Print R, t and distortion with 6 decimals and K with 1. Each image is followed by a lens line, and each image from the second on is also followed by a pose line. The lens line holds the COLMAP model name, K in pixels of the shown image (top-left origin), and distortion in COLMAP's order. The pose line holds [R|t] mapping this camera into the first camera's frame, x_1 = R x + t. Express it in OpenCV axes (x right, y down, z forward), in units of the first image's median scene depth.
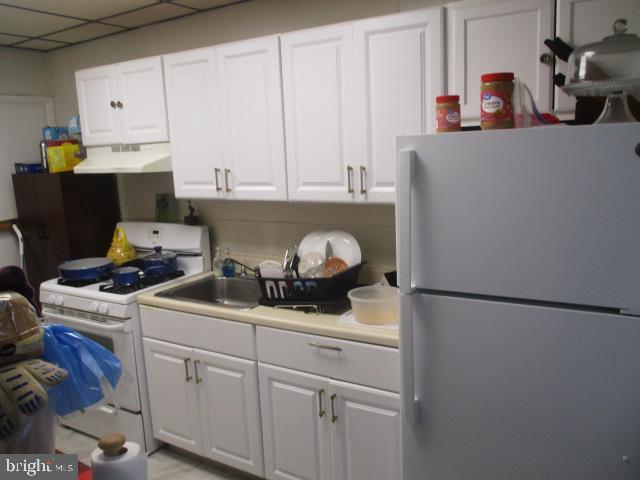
lens RADIAL K [[526.3, 0, 319.2], [0, 526.3, 237.0], [0, 0, 1]] dist [-0.033233, -0.000647]
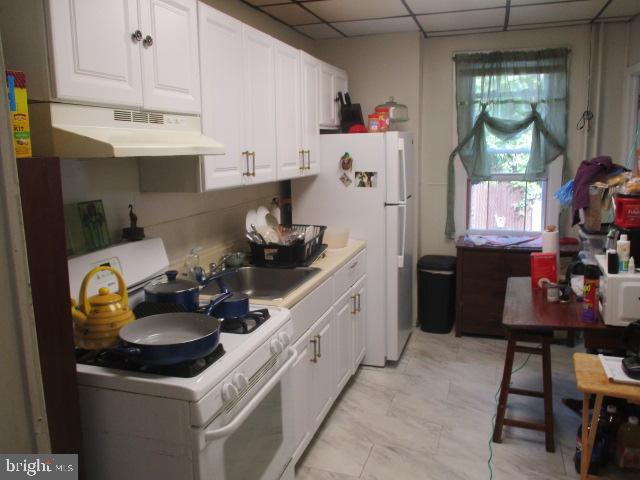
lens RADIAL K [[526.3, 0, 319.2], [0, 526.3, 237.0], [0, 0, 1]] dist [-0.033233, -0.000647]
pose [[-0.232988, -0.117060, 0.965408, -0.967170], [0.187330, 0.968734, 0.162673, -0.094446], [-0.954266, 0.218751, -0.203775, 0.933537]]
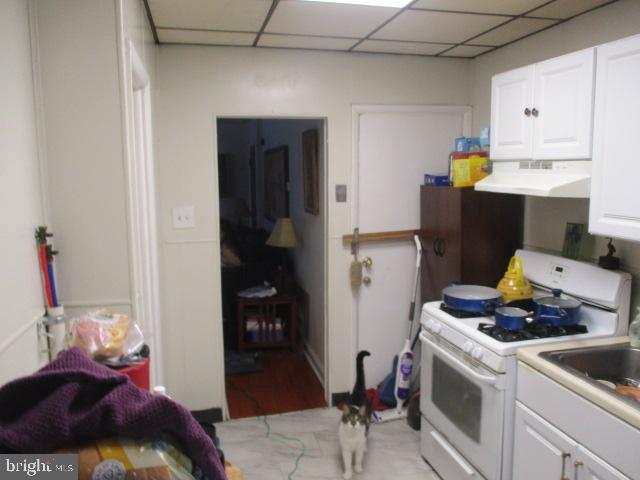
lens RADIAL K [[526.3, 0, 319.2], [0, 526.3, 237.0], [0, 0, 1]] dist [-0.033233, -0.000647]
pose [[0.710522, 0.127043, -0.692112, -0.025940], [-0.137390, 0.989684, 0.040621, -0.042302], [0.690132, 0.066227, 0.720646, 0.173172]]
